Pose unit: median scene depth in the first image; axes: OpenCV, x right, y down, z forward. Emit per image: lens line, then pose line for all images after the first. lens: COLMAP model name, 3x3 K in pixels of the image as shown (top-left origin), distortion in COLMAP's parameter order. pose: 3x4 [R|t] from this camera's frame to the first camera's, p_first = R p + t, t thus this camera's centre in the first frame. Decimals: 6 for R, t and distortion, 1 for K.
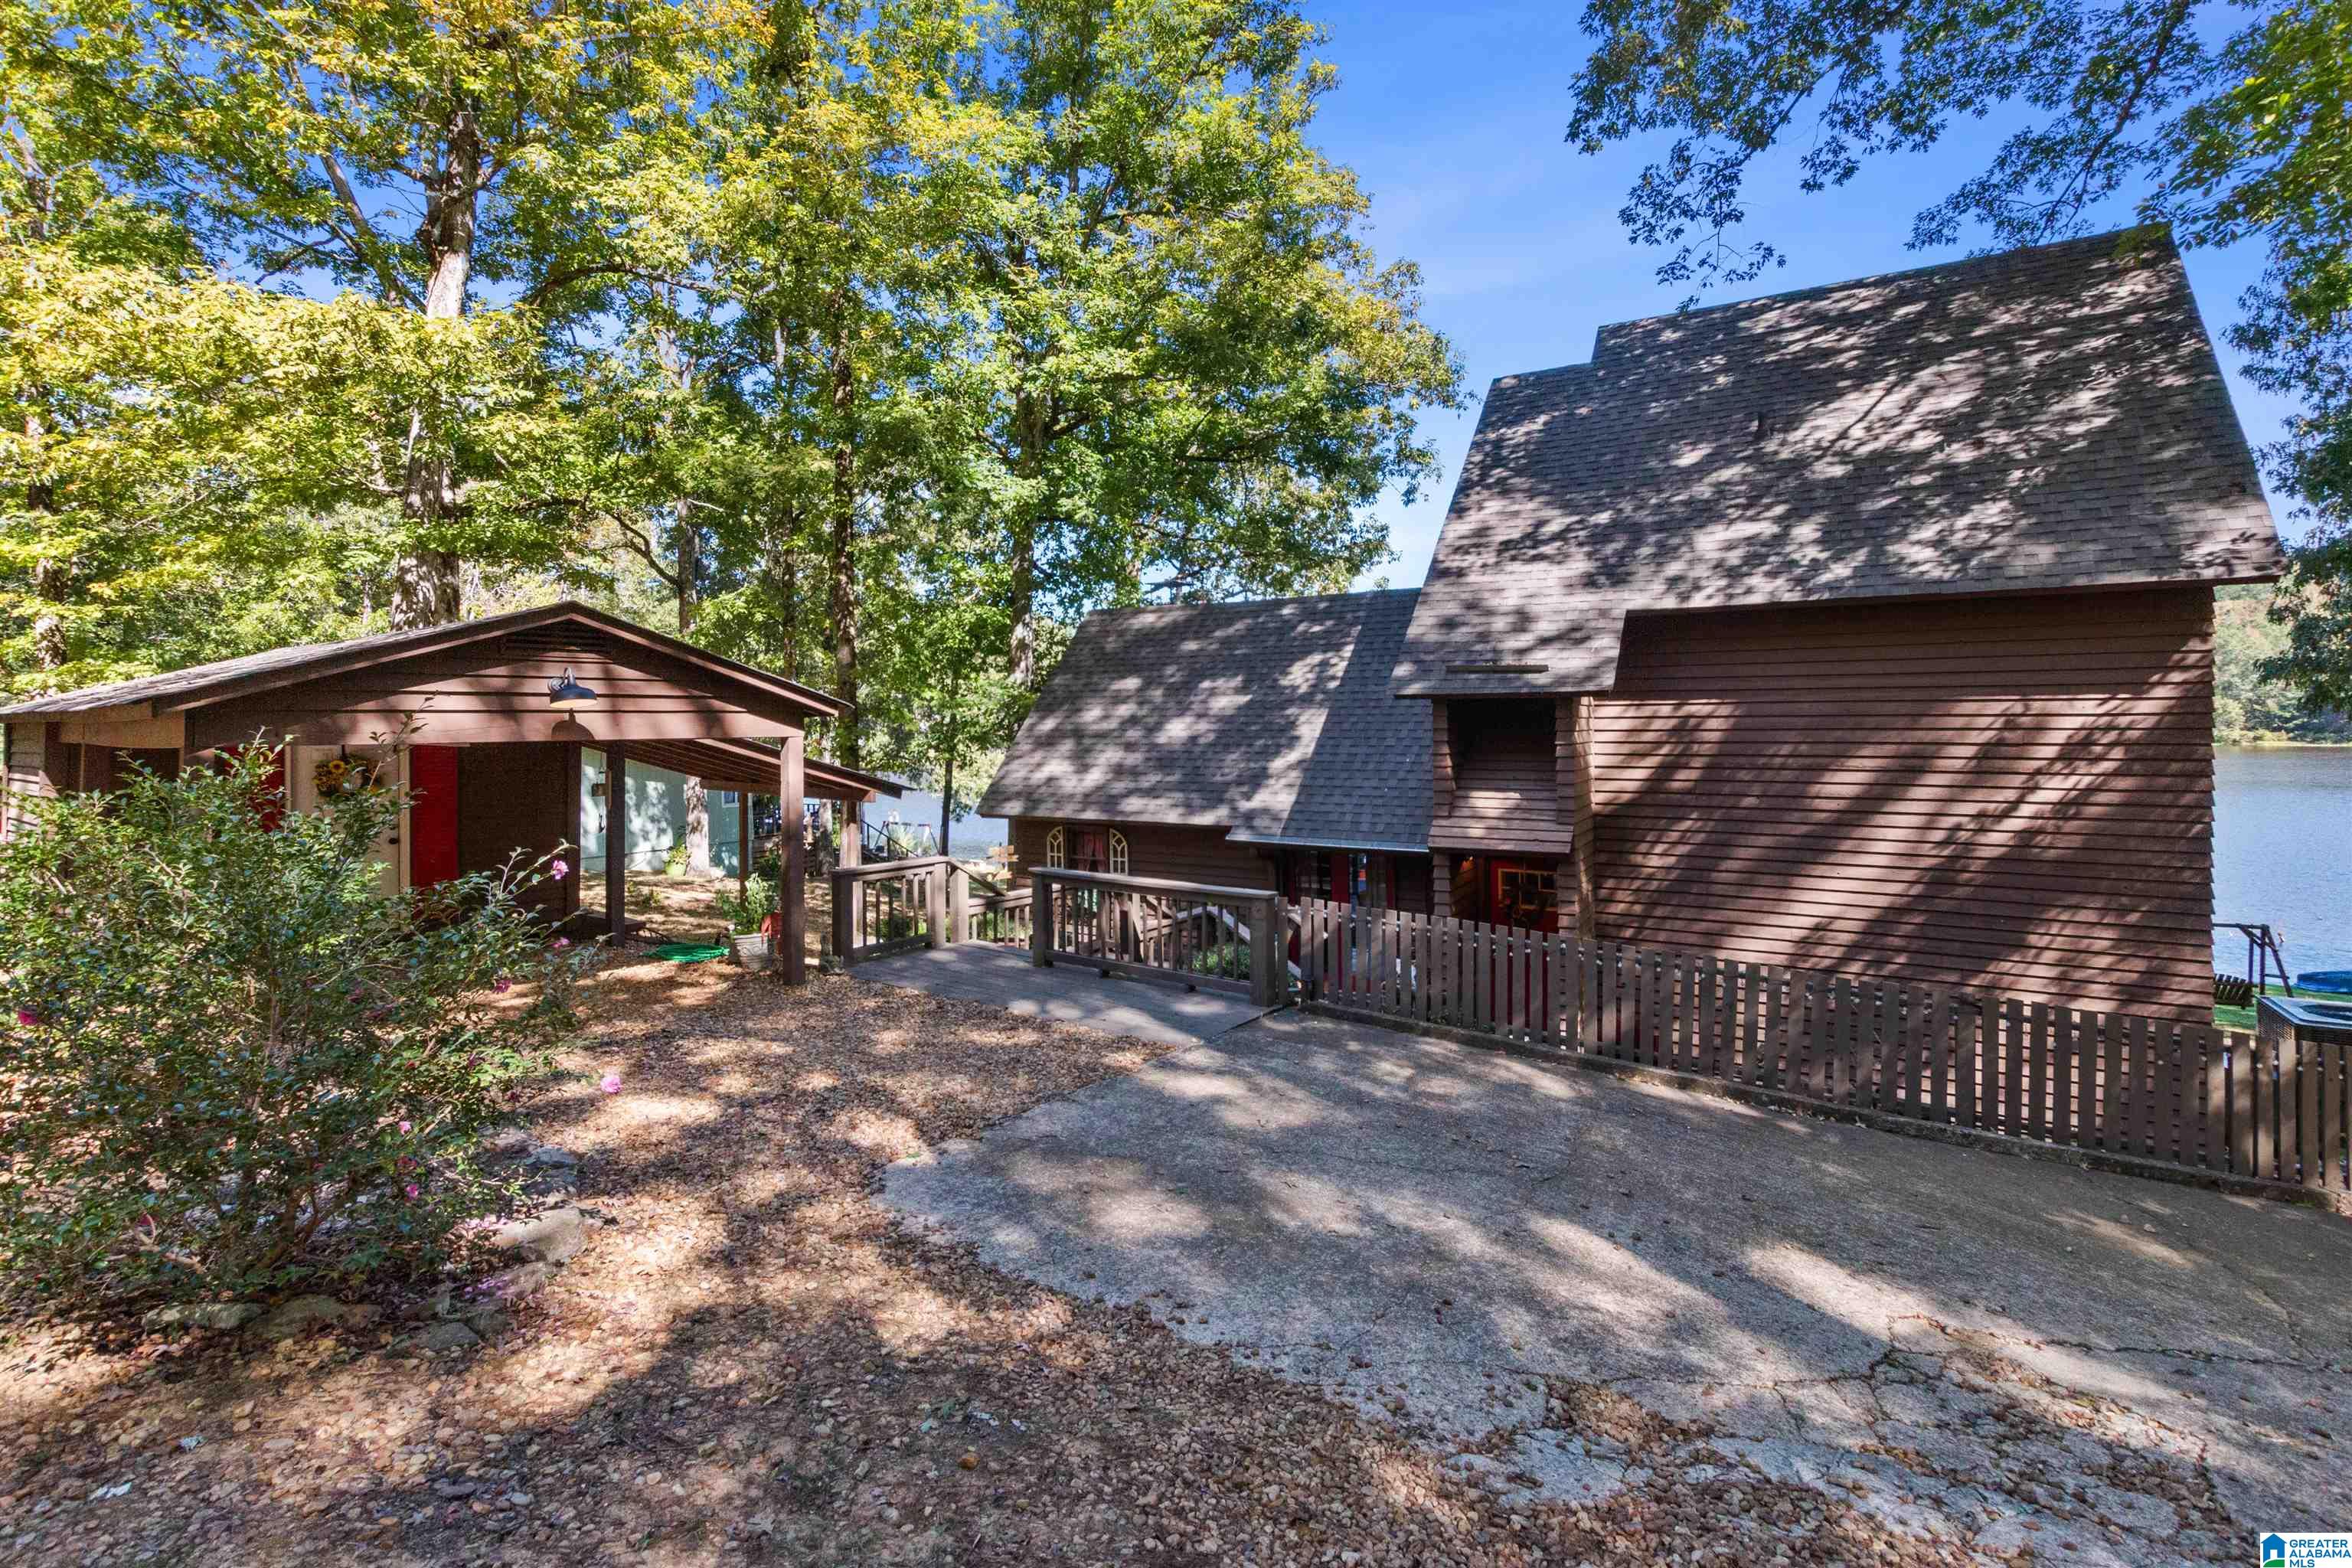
lens RADIAL K [[1103.6, 0, 1151.1], [0, 1103.6, 702.4], [0, 0, 1]] dist [0.008928, -0.005226]
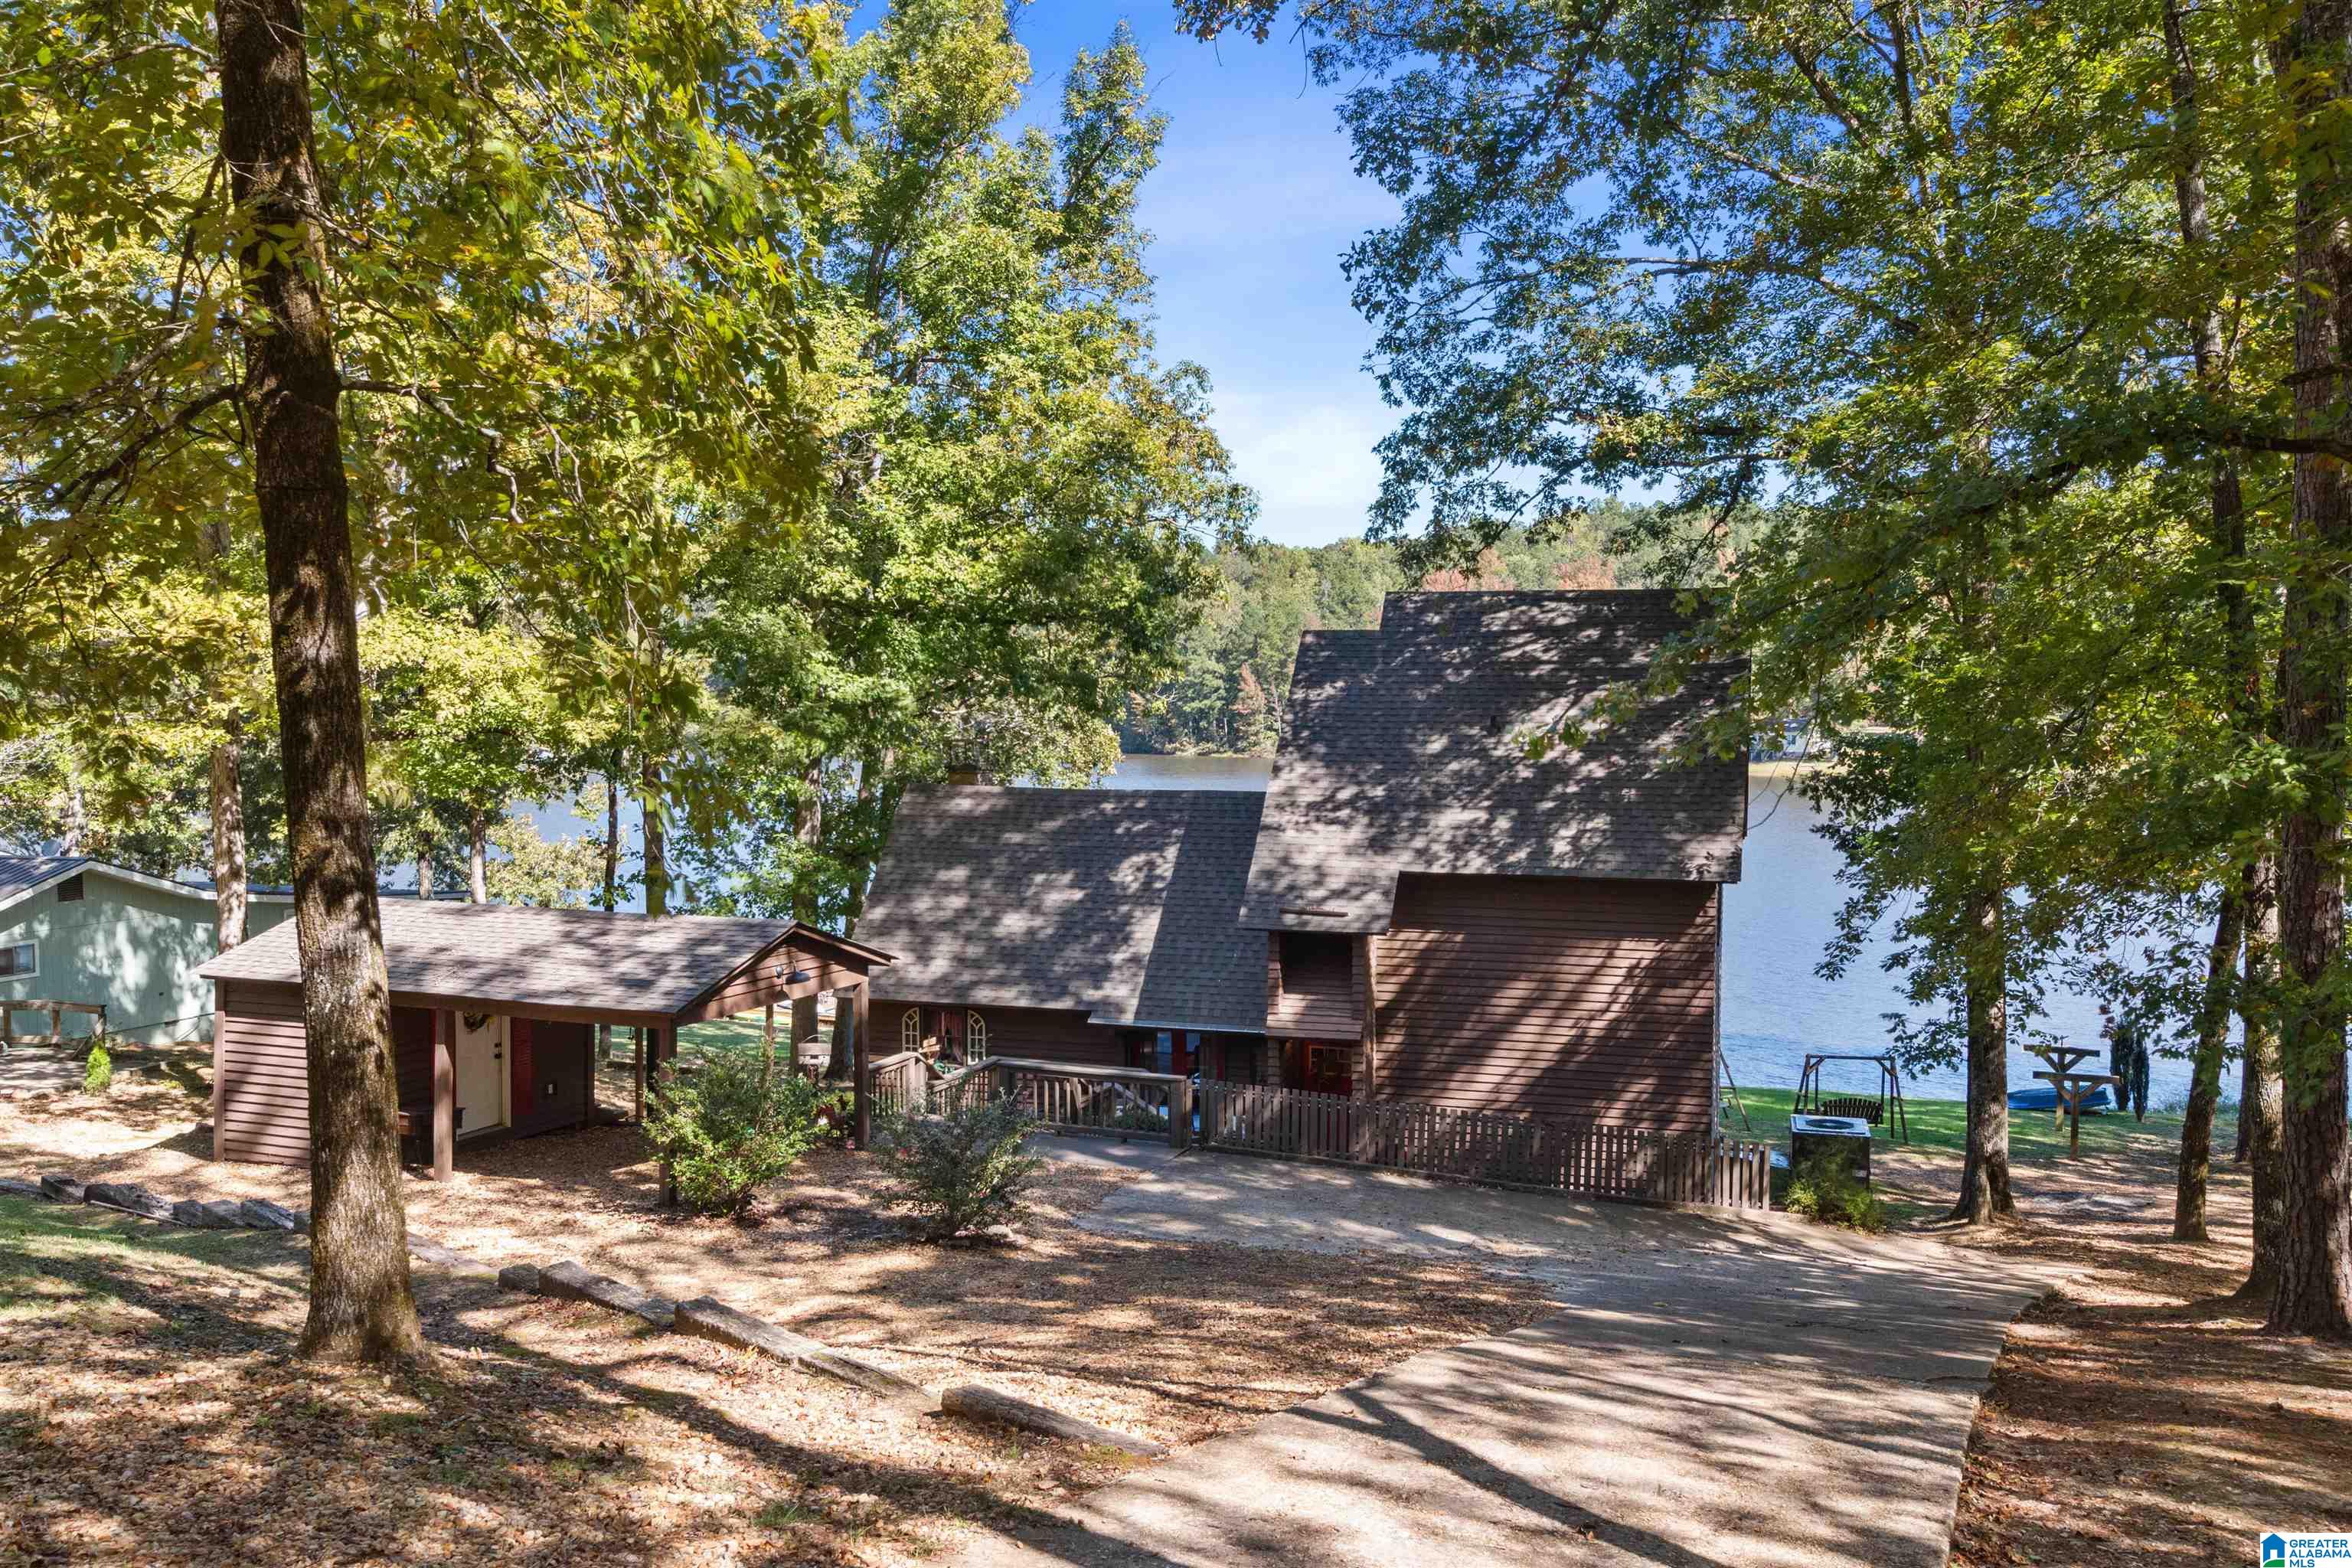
lens RADIAL K [[1899.2, 0, 1185.9], [0, 1899.2, 765.9], [0, 0, 1]] dist [0.027029, -0.006841]
pose [[0.961791, 0.007264, 0.273687, -0.492799], [-0.016896, 0.999317, 0.032853, -0.287329], [-0.273261, -0.036222, 0.961258, -1.266887]]
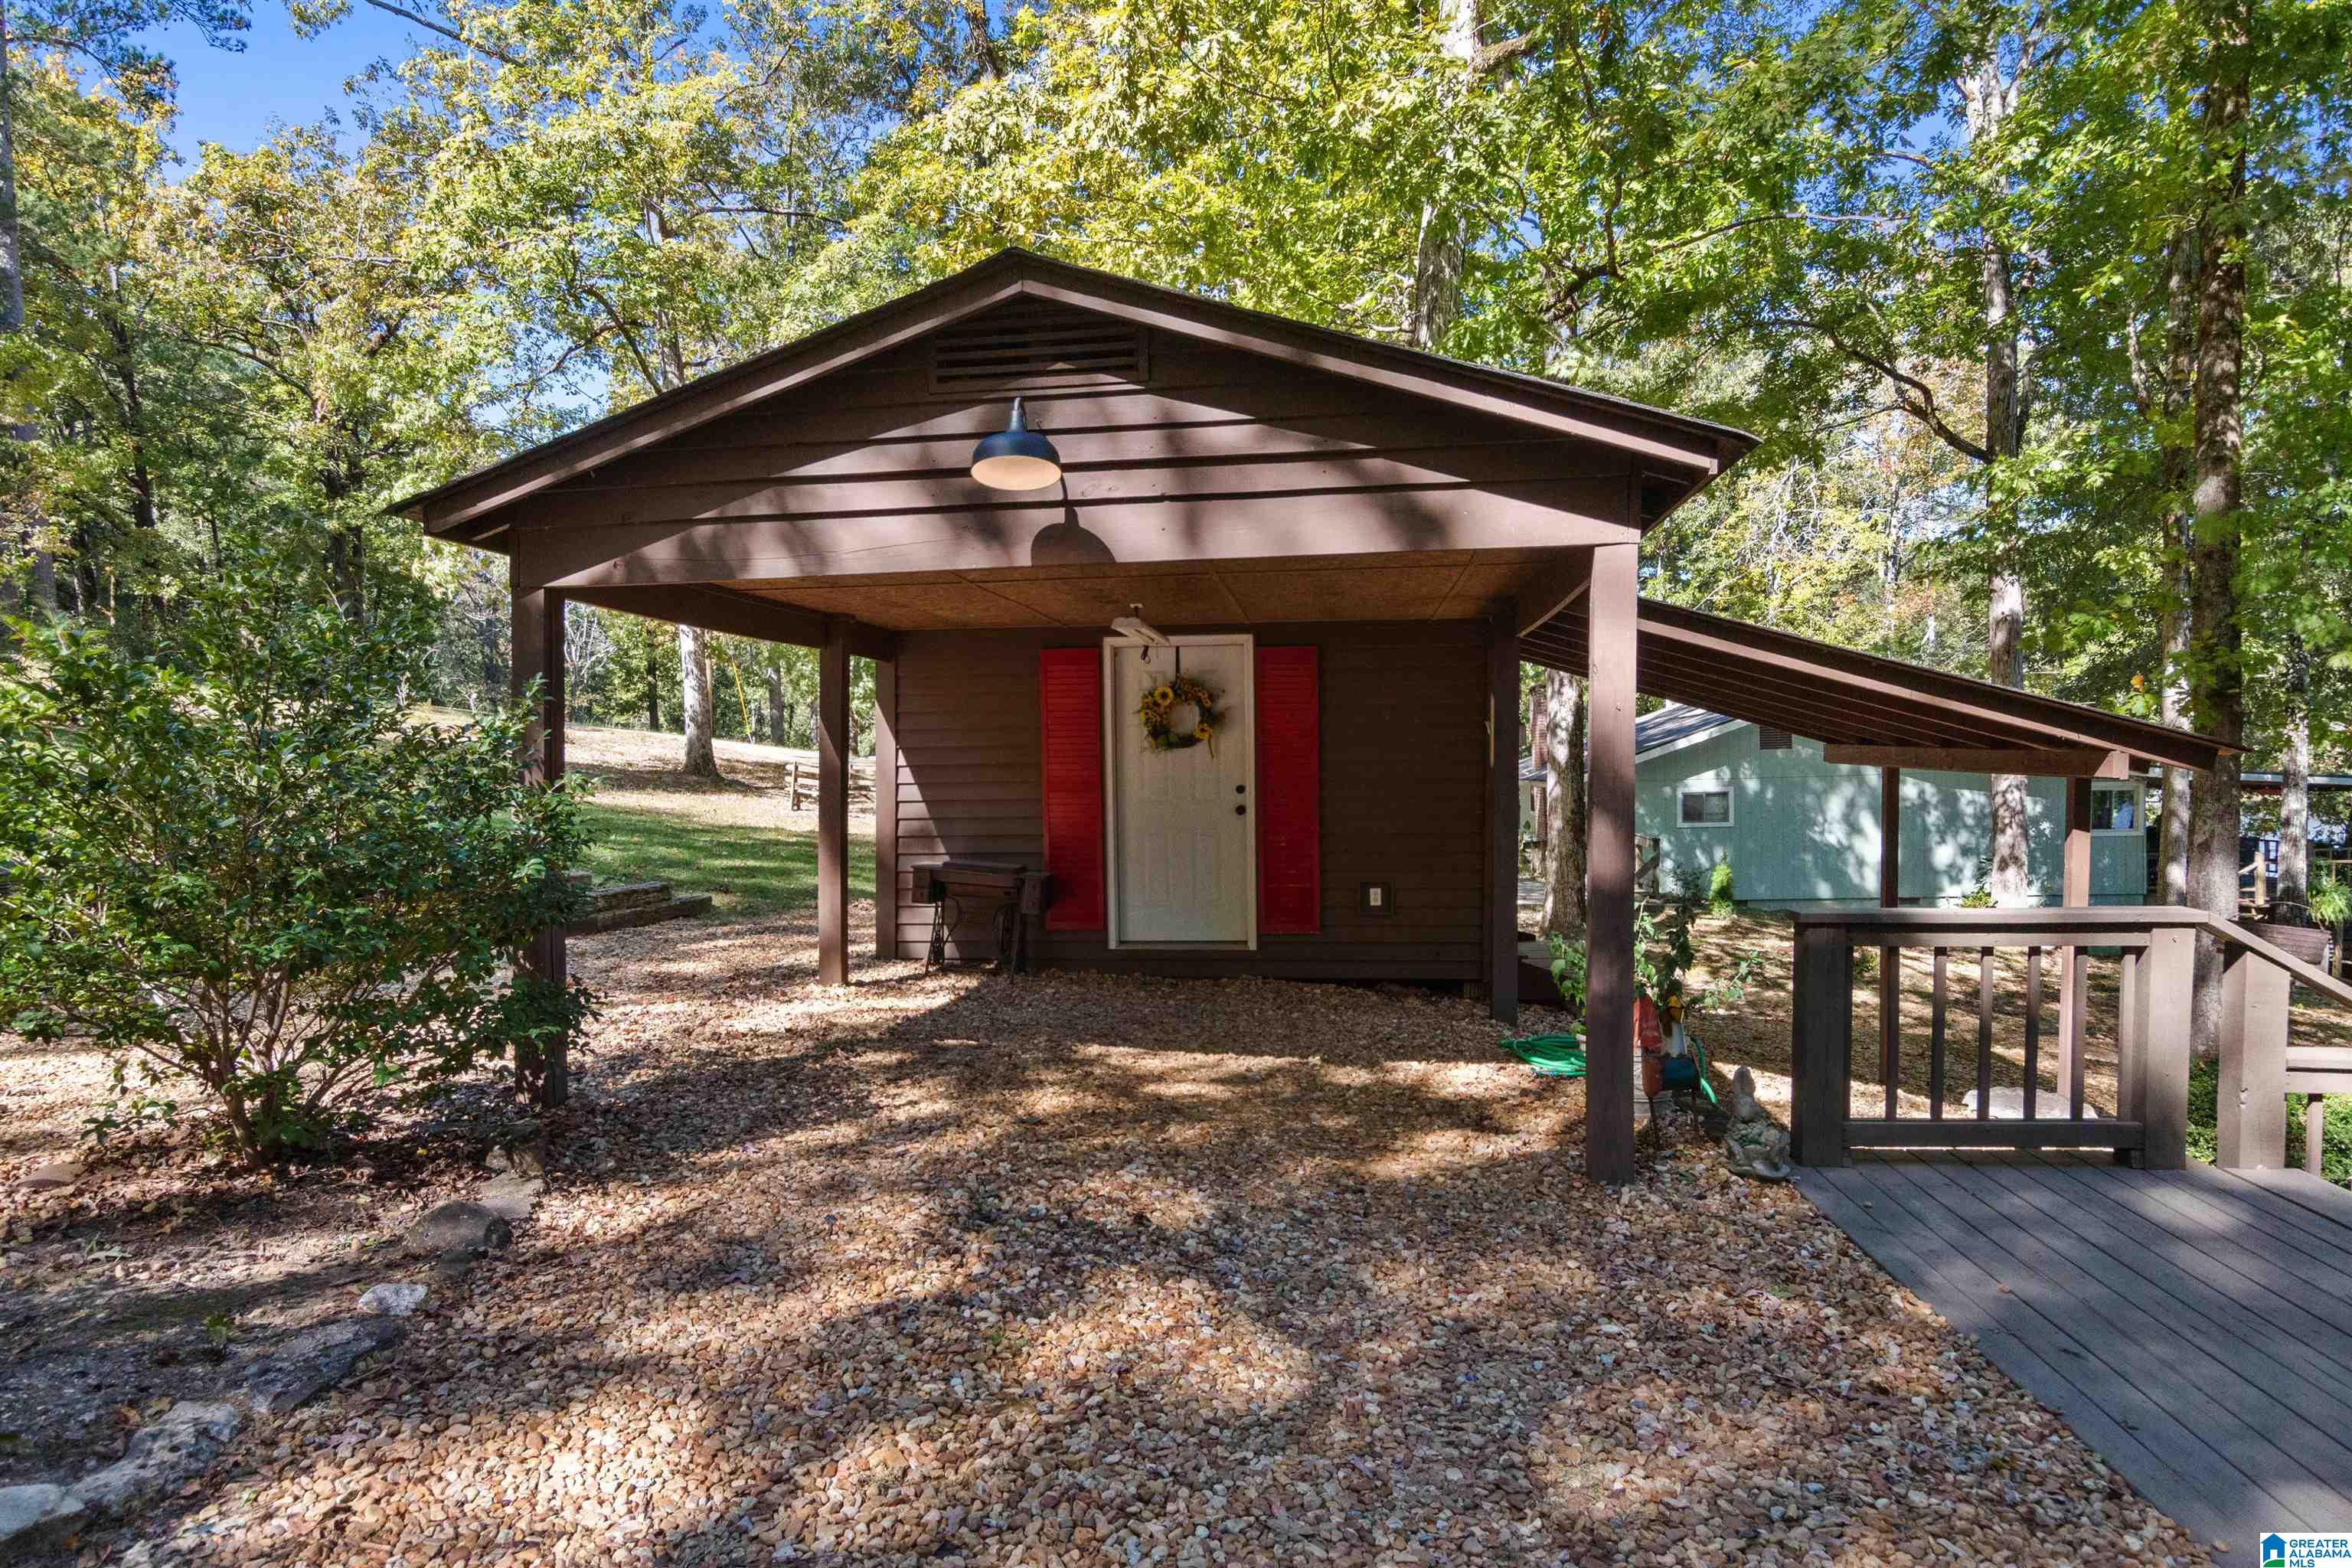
lens RADIAL K [[1415.4, 0, 1172.5], [0, 1415.4, 790.0], [0, 0, 1]] dist [-0.042827, -0.001877]
pose [[0.499242, 0.016535, -0.866305, 0.013862], [0.025915, 0.999086, 0.034004, 0.076446], [0.866075, -0.039427, 0.498357, 0.505888]]
